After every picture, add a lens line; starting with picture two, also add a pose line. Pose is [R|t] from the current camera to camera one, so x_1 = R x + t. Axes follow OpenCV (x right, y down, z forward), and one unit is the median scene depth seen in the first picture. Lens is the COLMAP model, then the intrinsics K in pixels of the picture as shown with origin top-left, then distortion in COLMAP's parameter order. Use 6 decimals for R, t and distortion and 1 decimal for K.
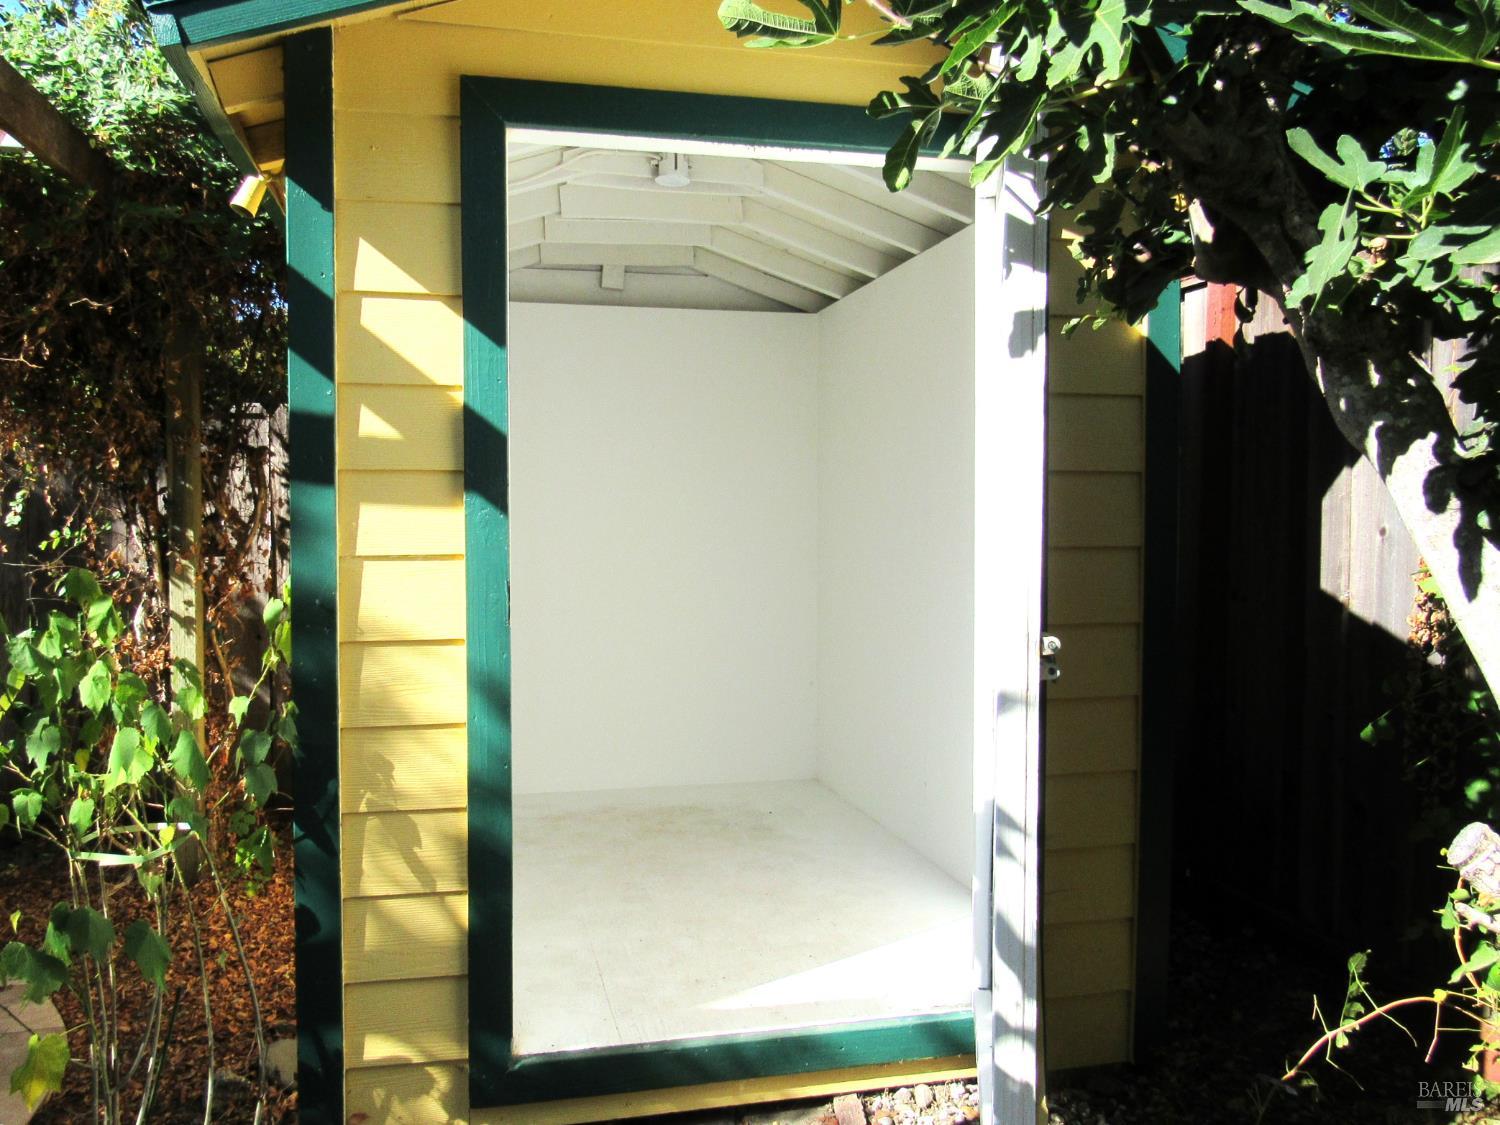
lens RADIAL K [[1179.5, 0, 750.0], [0, 1179.5, 562.5], [0, 0, 1]] dist [-0.007279, -0.003083]
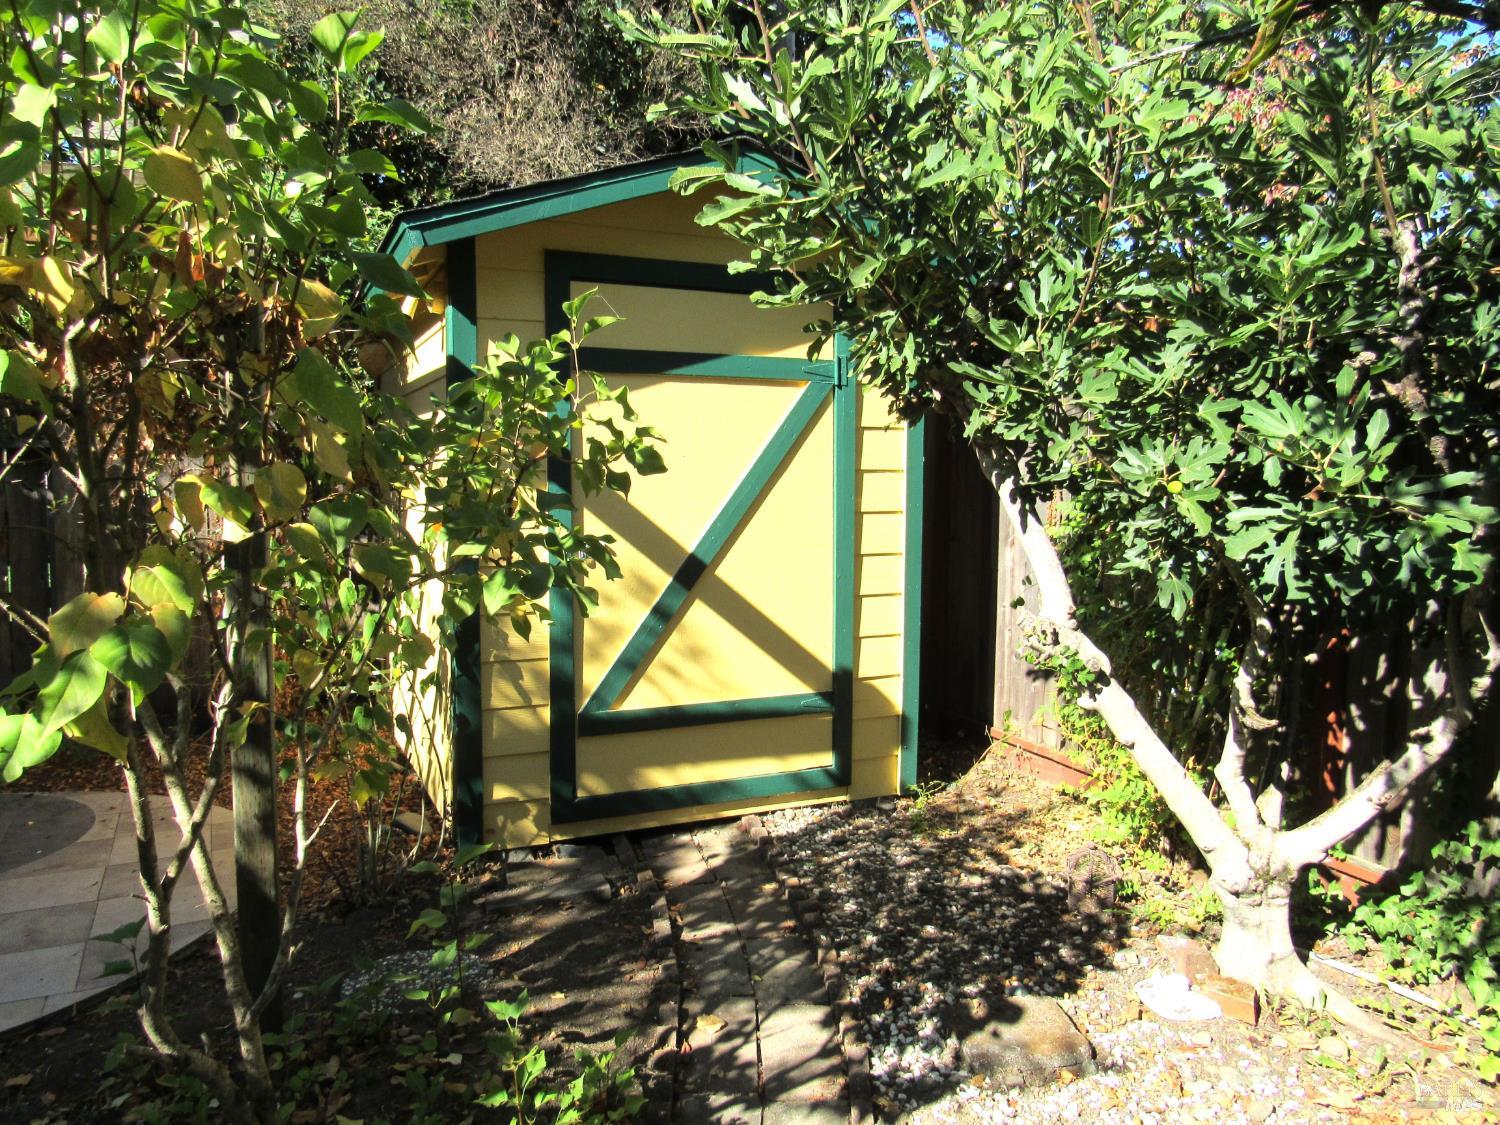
lens RADIAL K [[1068.4, 0, 750.0], [0, 1068.4, 562.5], [0, 0, 1]] dist [-0.008420, -0.003144]
pose [[0.981088, -0.011860, 0.193199, -0.320713], [0.003865, 0.999122, 0.041706, -0.005653], [-0.193524, -0.040171, 0.980273, -0.831167]]
